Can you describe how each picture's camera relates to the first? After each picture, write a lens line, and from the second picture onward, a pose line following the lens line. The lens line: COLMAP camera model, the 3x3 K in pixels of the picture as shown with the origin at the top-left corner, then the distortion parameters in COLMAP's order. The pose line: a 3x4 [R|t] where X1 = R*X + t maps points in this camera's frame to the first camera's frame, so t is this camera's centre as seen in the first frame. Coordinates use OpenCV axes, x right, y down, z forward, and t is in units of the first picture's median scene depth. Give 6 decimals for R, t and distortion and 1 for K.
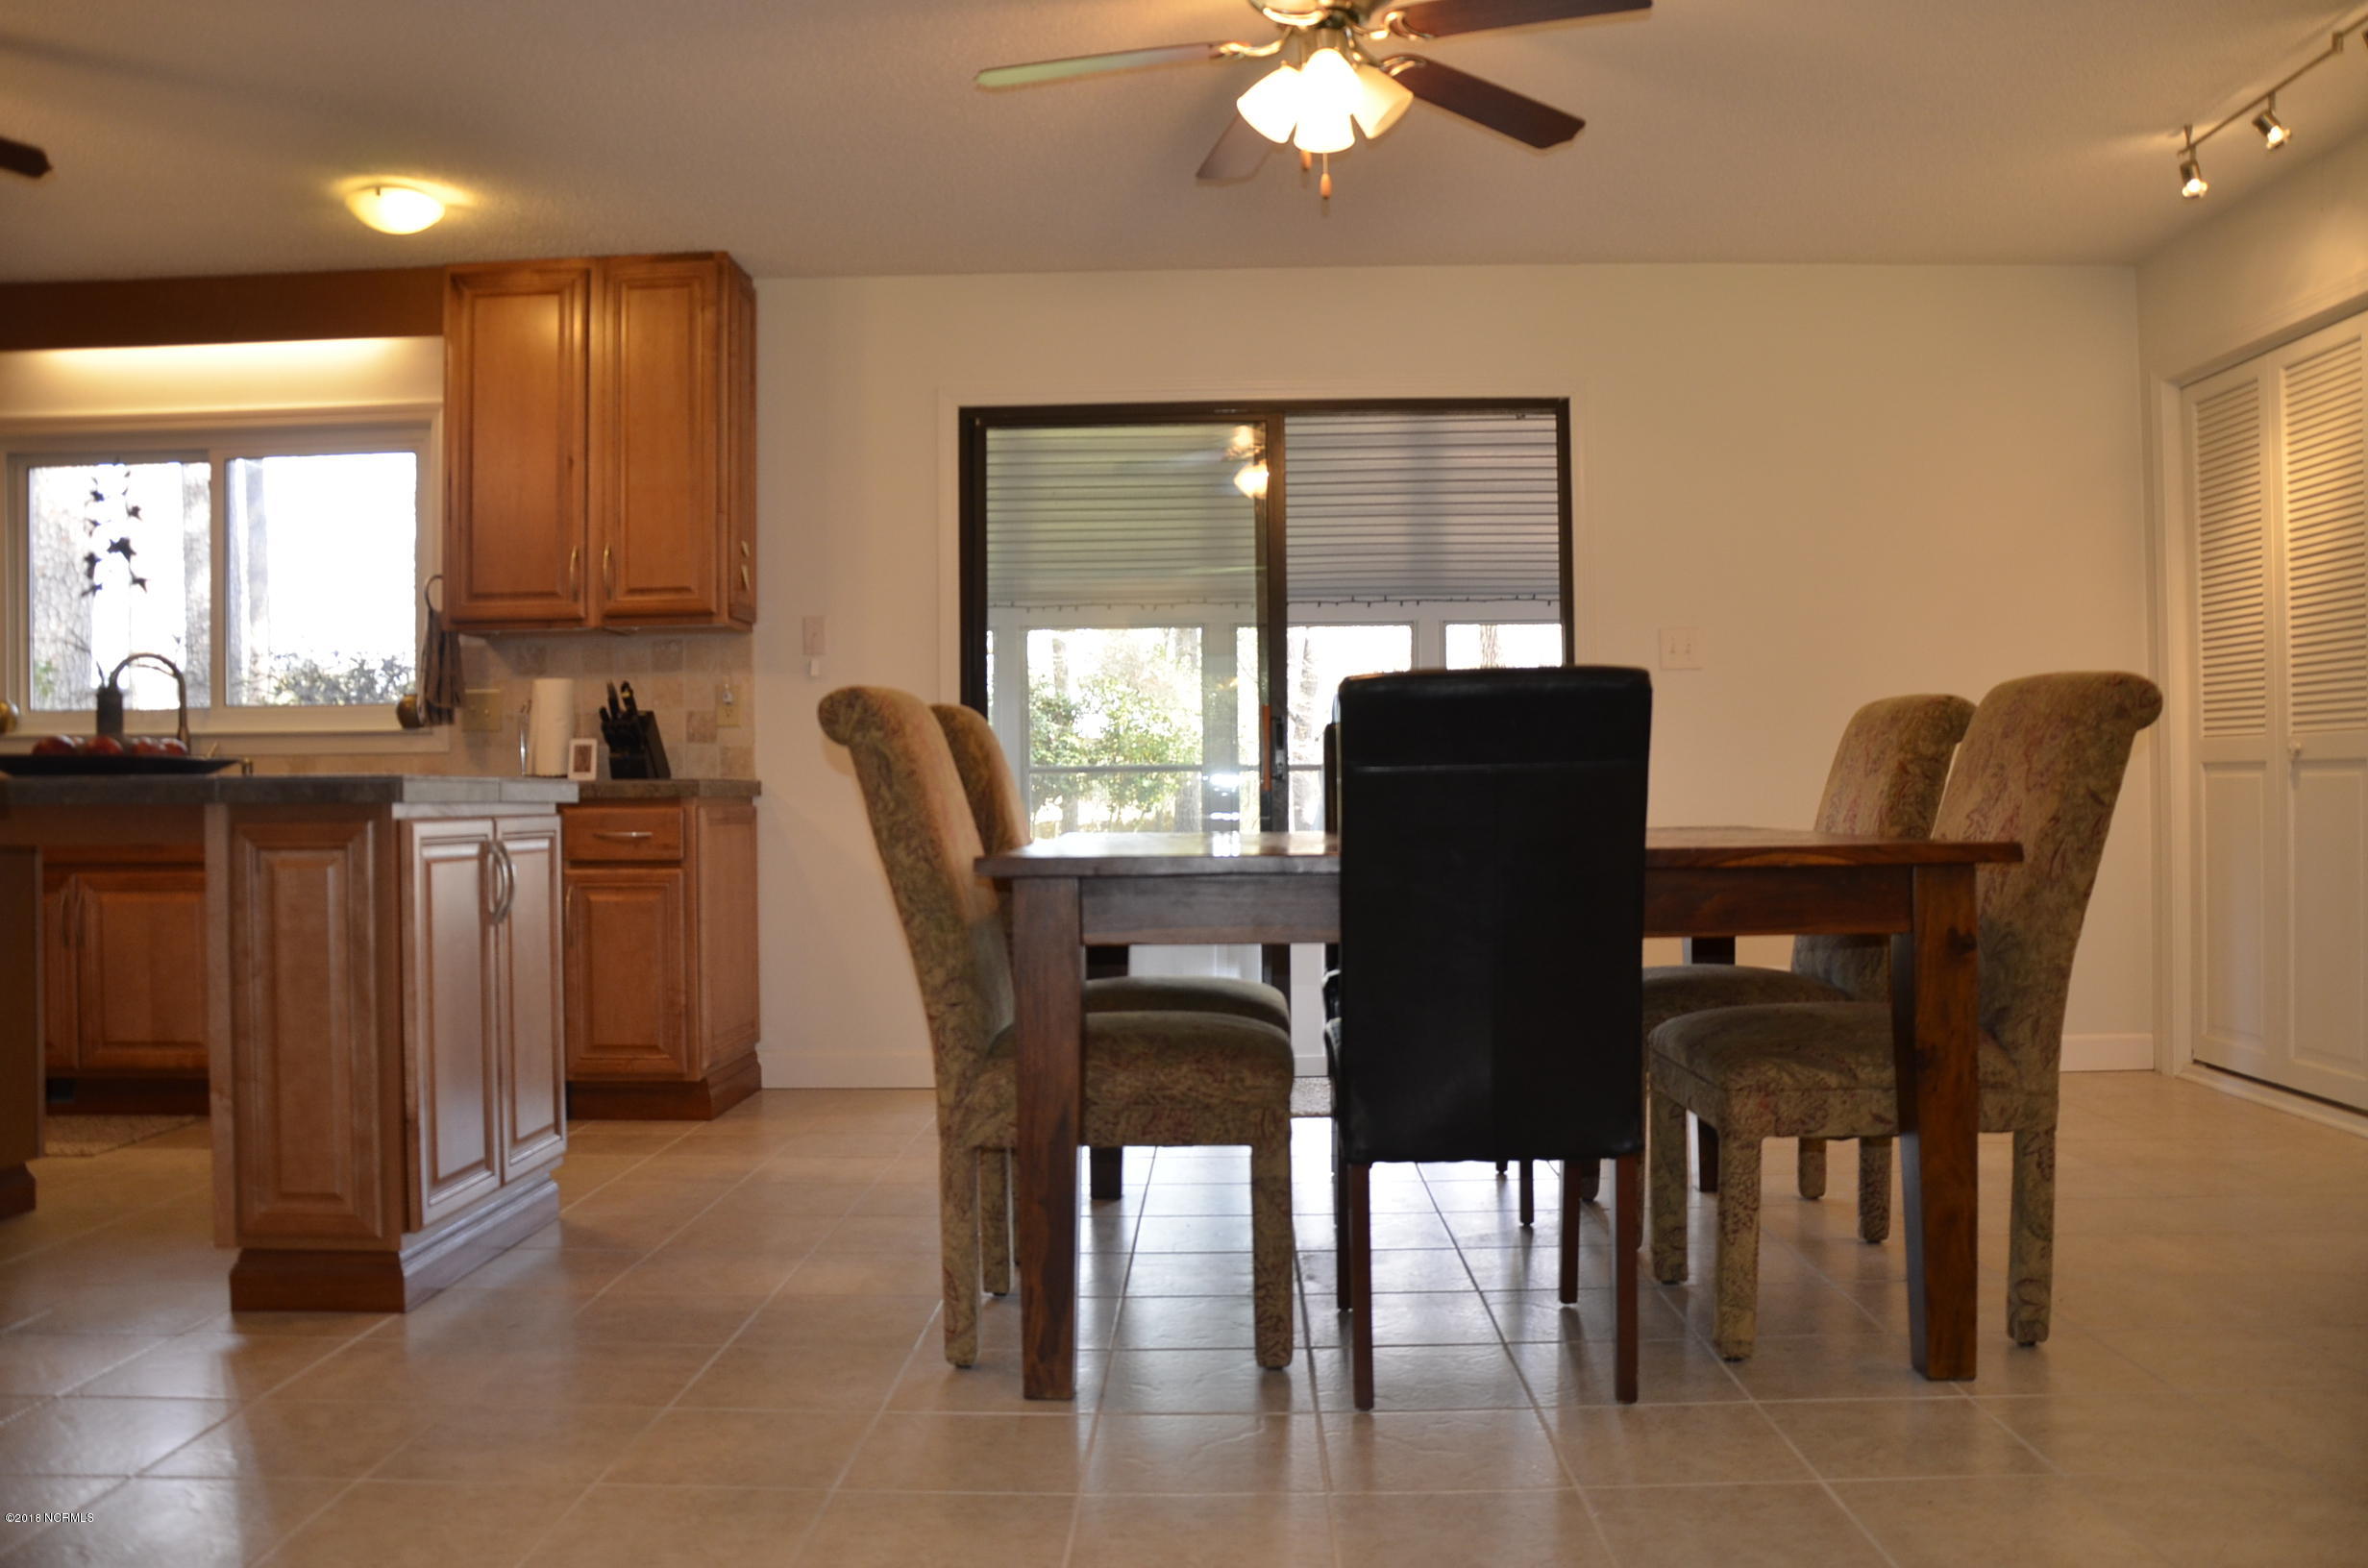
lens RADIAL K [[1844.0, 0, 1188.7], [0, 1844.0, 799.0], [0, 0, 1]] dist [-0.163461, 0.129826]
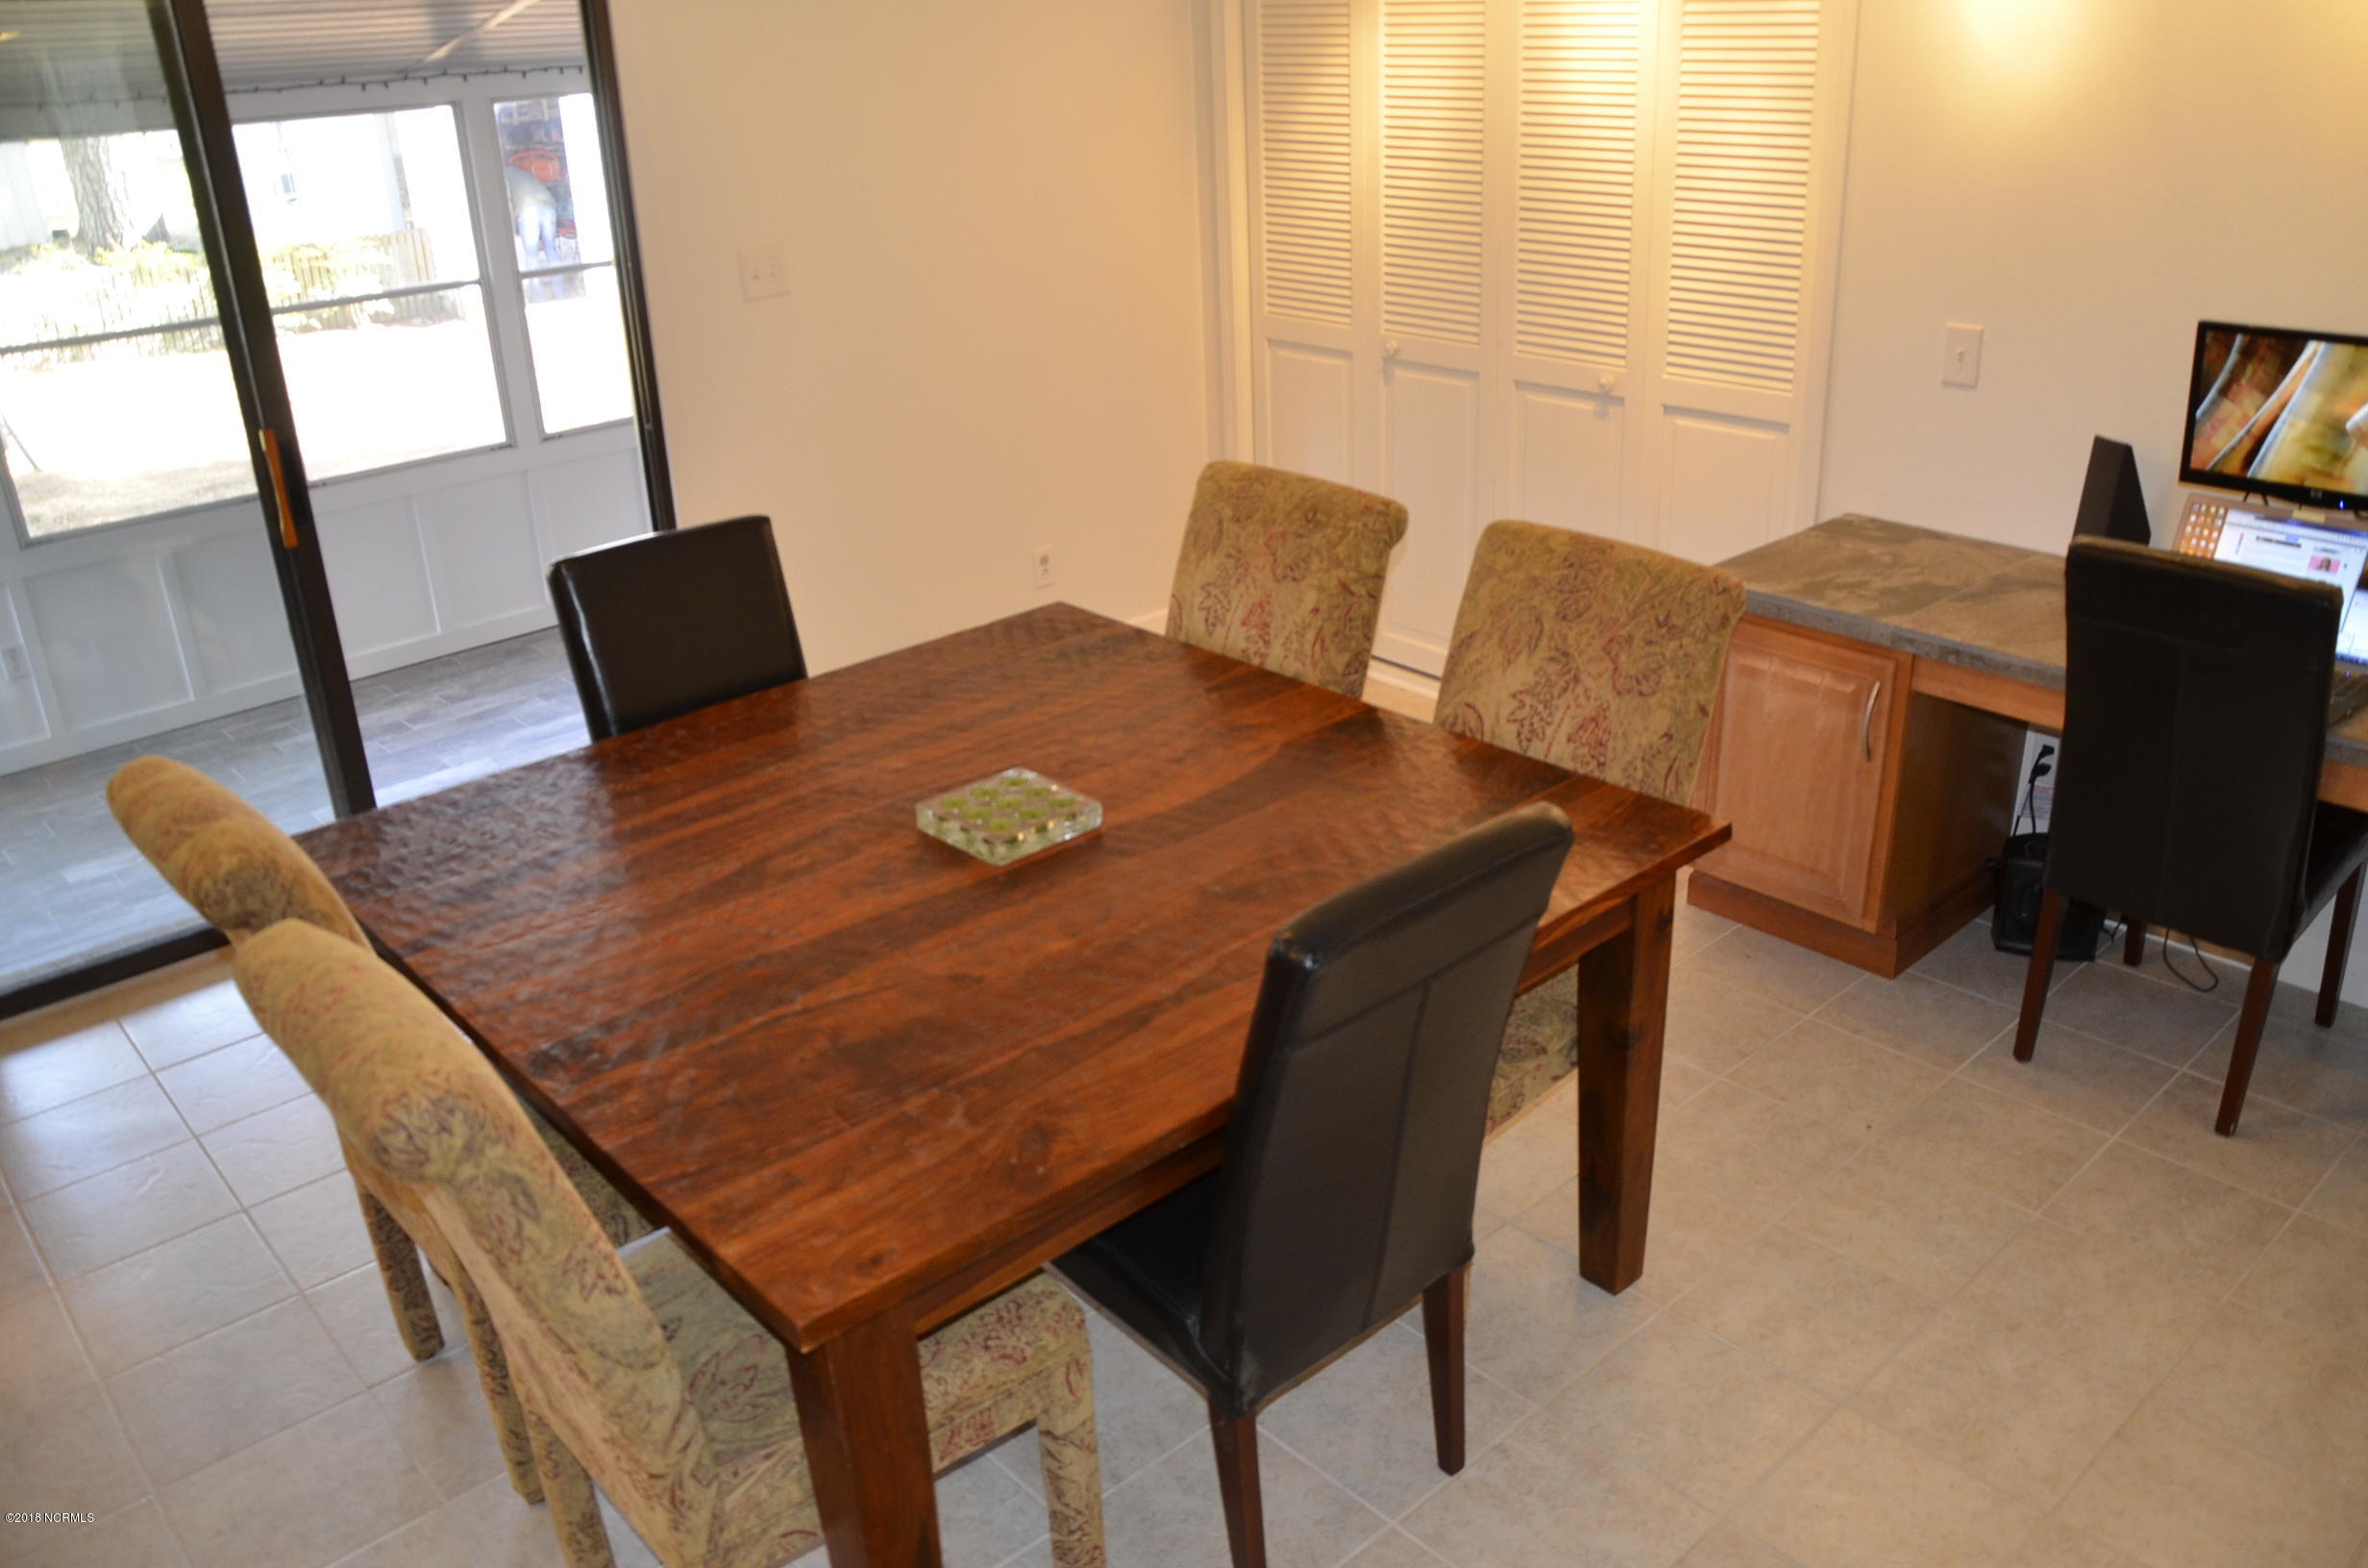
lens RADIAL K [[1844.0, 0, 1188.7], [0, 1844.0, 799.0], [0, 0, 1]] dist [-0.163461, 0.129826]
pose [[0.724271, -0.292249, 0.624517, -0.178797], [0.028946, 0.917822, 0.395935, -0.191152], [-0.688908, -0.268687, 0.673212, 0.267034]]
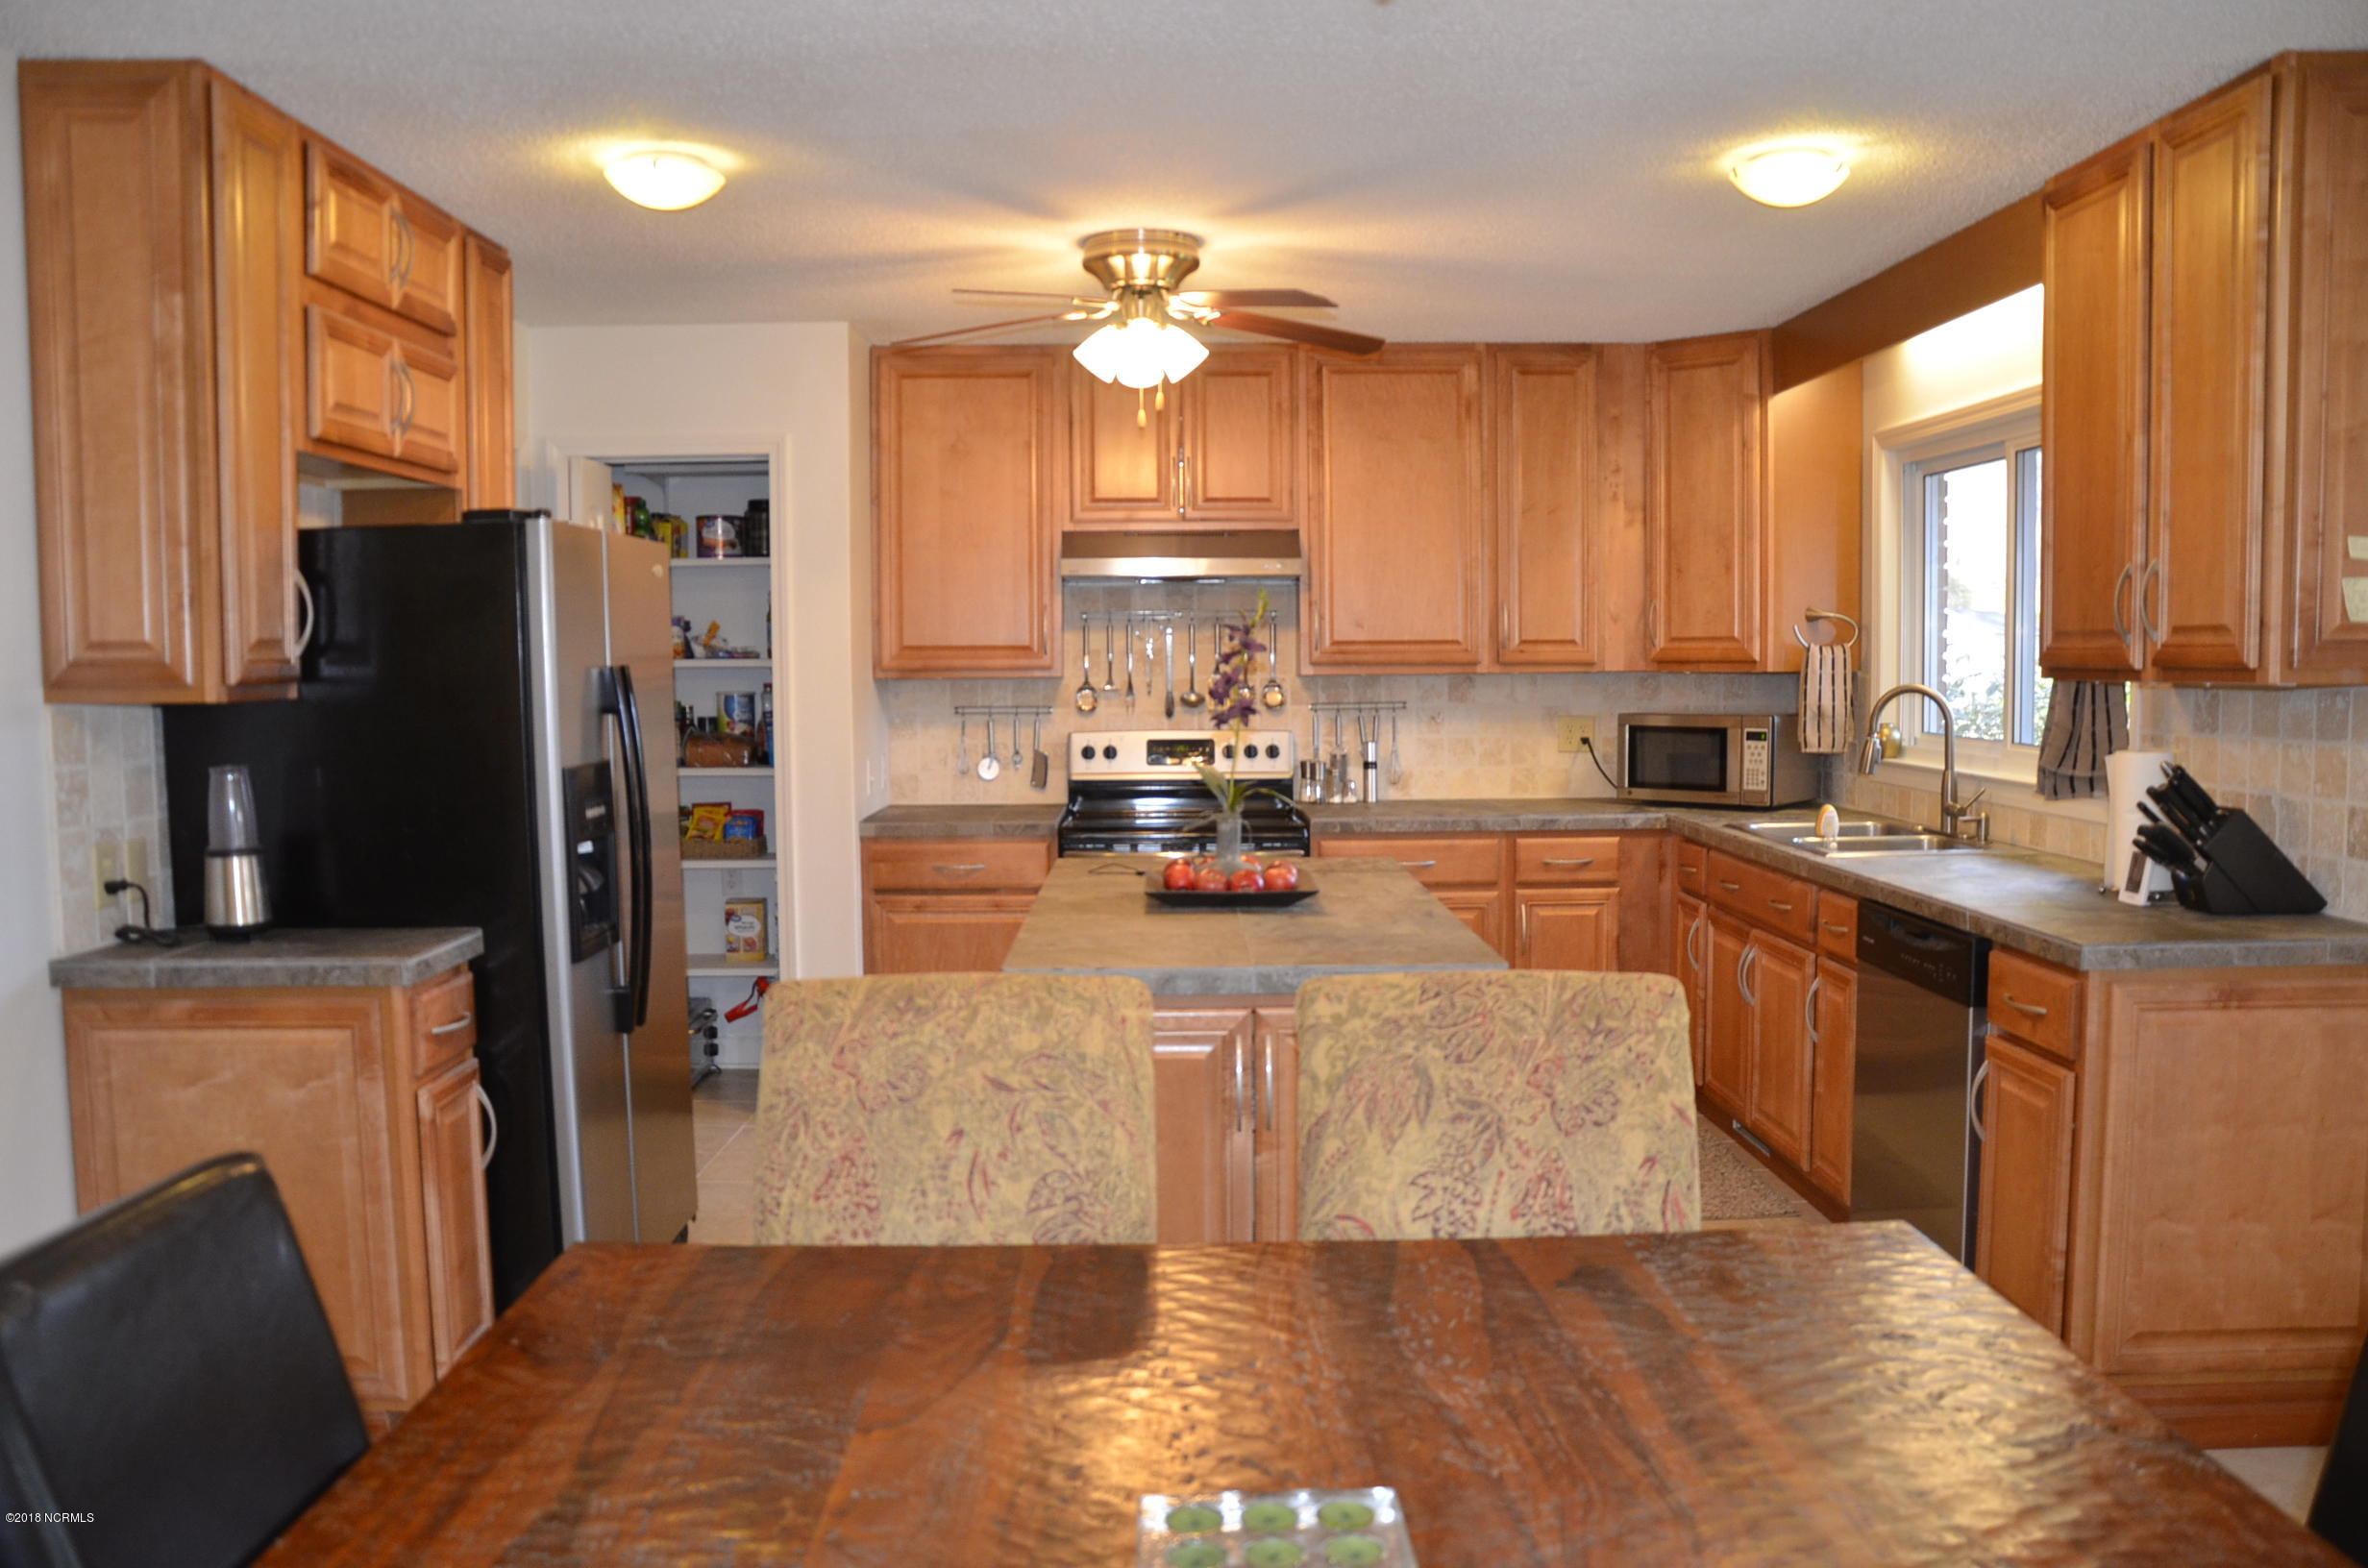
lens RADIAL K [[1844.0, 0, 1188.7], [0, 1844.0, 799.0], [0, 0, 1]] dist [-0.163461, 0.129826]
pose [[0.039413, 0.088094, -0.995332, 0.325140], [0.006286, 0.996065, 0.088408, -0.112888], [0.999203, -0.009741, 0.038704, 0.618340]]
